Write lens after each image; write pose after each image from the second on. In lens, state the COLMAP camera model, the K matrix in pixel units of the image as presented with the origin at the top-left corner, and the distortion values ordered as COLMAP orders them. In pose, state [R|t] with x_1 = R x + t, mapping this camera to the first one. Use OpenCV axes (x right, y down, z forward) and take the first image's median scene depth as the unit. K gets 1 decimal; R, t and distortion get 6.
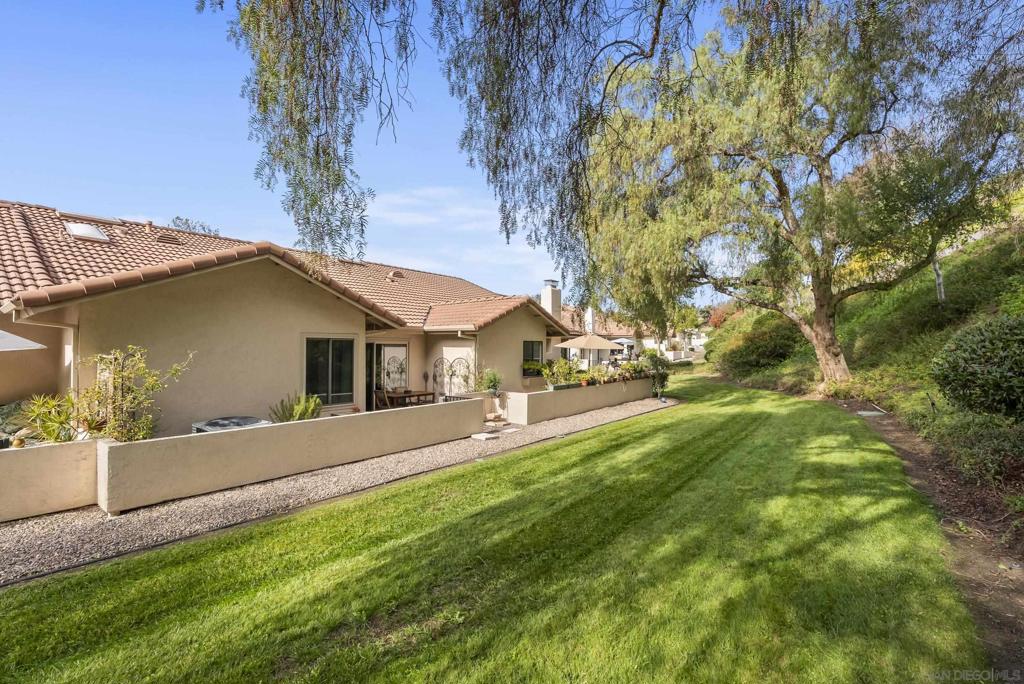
lens RADIAL K [[470.0, 0, 510.1], [0, 470.0, 340.9], [0, 0, 1]] dist [-0.005328, 0.000177]
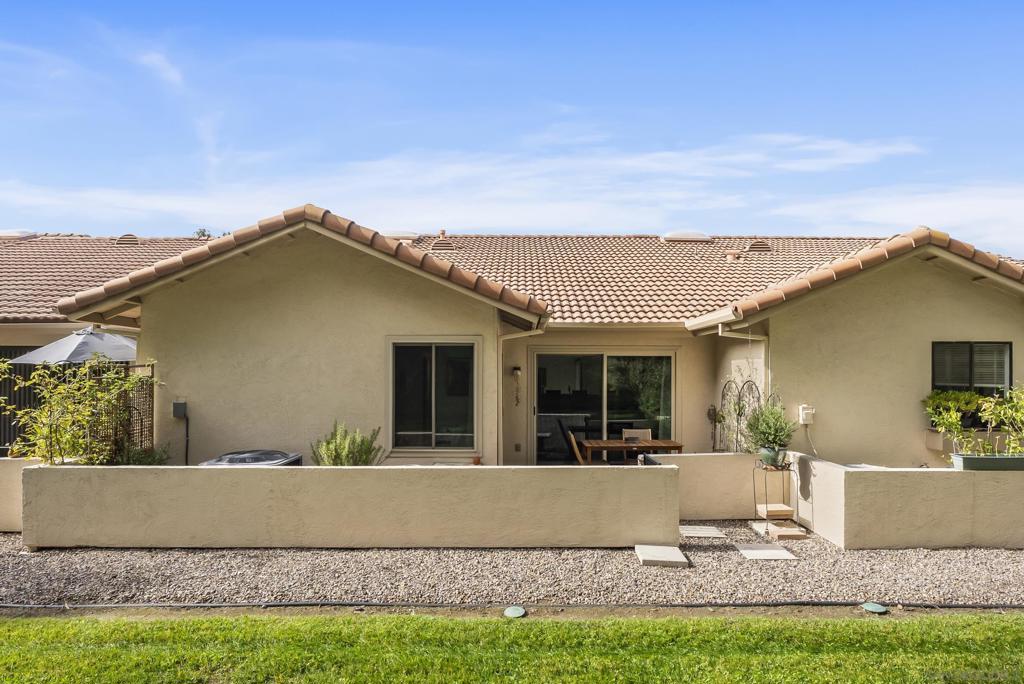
lens RADIAL K [[576.4, 0, 512.5], [0, 576.4, 372.6], [0, 0, 1]] dist [-0.013527, 0.000550]
pose [[0.632864, -0.004203, -0.774251, 0.295873], [0.009282, 0.999955, 0.002159, 0.034201], [0.774207, -0.008554, 0.632874, 0.603024]]
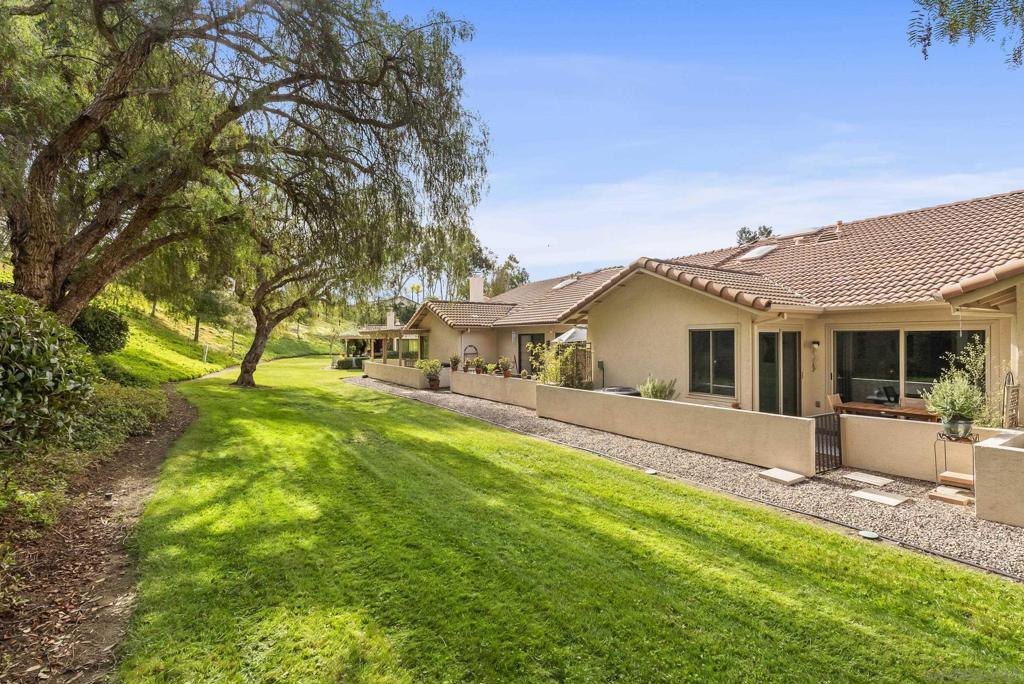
lens RADIAL K [[460.8, 0, 512.0], [0, 460.8, 342.0], [0, 0, 1]] dist [-0.004266, 0.000038]
pose [[-0.317263, 0.005155, -0.948324, 0.717998], [0.018559, 0.999827, -0.000774, 0.015177], [0.948156, -0.017846, -0.317304, 0.927805]]
